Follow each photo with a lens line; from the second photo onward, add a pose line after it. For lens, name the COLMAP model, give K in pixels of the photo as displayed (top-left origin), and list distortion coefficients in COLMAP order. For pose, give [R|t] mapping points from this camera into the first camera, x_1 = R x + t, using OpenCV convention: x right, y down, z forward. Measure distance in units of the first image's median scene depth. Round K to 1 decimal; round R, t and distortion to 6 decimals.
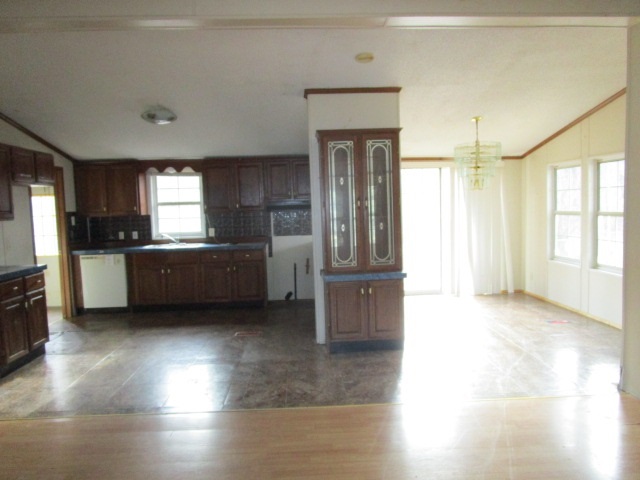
lens RADIAL K [[452.0, 0, 320.0], [0, 452.0, 240.0], [0, 0, 1]] dist [-0.024892, -0.000853]
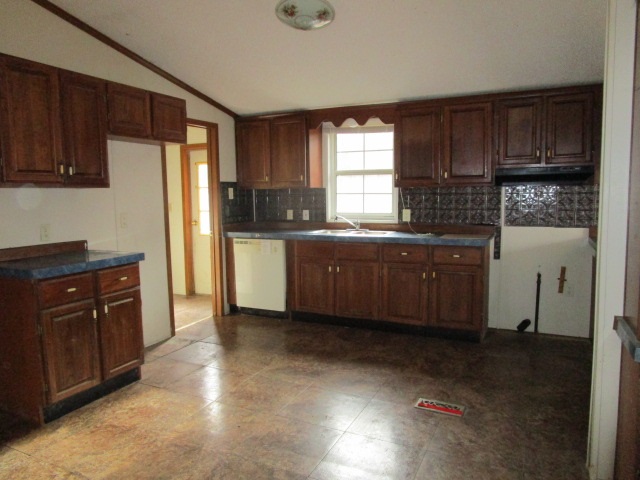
lens RADIAL K [[452.0, 0, 320.0], [0, 452.0, 240.0], [0, 0, 1]] dist [-0.024892, -0.000853]
pose [[0.880569, 0.067060, -0.469150, -0.037590], [-0.048547, 0.997494, 0.051460, -0.009540], [0.471425, -0.022538, 0.881618, 0.366805]]
